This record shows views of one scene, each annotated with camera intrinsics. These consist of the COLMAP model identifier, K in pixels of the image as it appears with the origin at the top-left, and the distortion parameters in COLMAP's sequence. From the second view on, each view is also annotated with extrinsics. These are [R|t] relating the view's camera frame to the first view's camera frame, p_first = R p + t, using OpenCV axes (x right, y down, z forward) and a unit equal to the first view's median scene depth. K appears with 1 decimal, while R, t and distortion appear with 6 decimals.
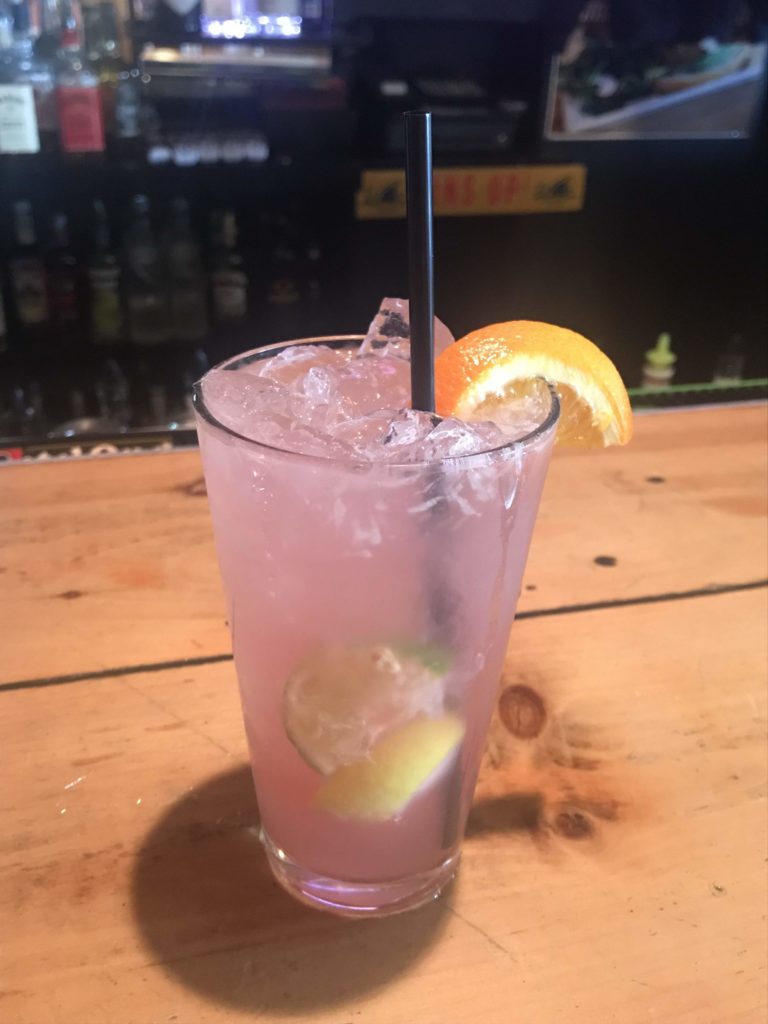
lens RADIAL K [[925.4, 0, 384.6], [0, 925.4, 512.1], [0, 0, 1]] dist [0.001246, -0.022644]
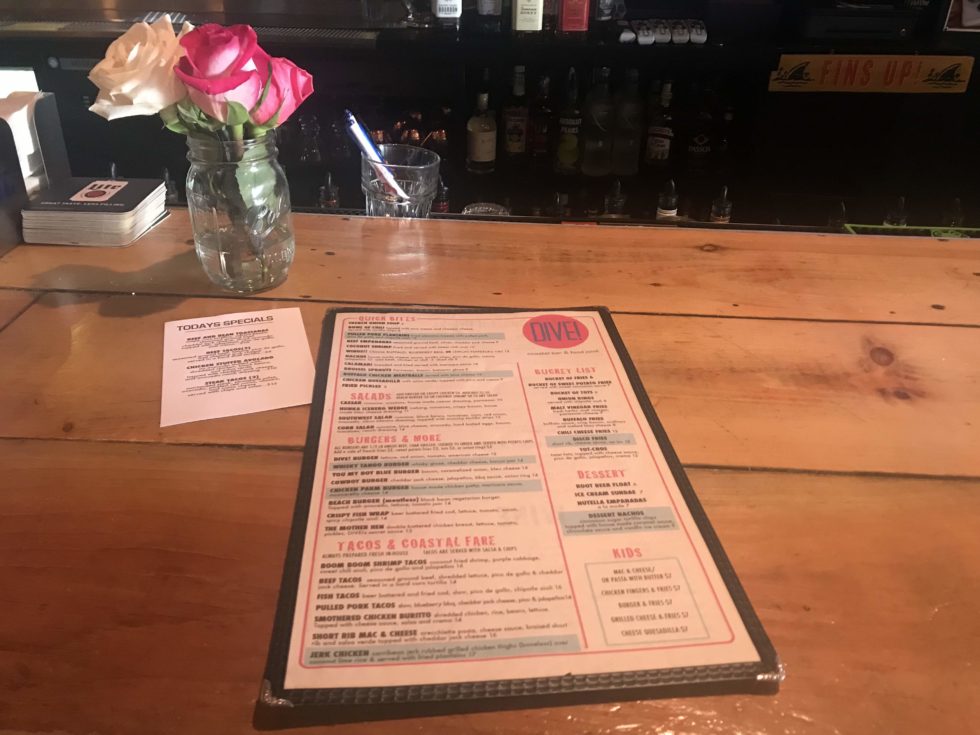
lens RADIAL K [[808.5, 0, 489.9], [0, 808.5, 369.2], [0, 0, 1]] dist [0.041457, -0.016523]
pose [[0.952341, 0.151334, -0.264850, -0.154231], [-0.140298, 0.988276, 0.060218, 0.191674], [0.270858, -0.020190, 0.962408, -0.777185]]
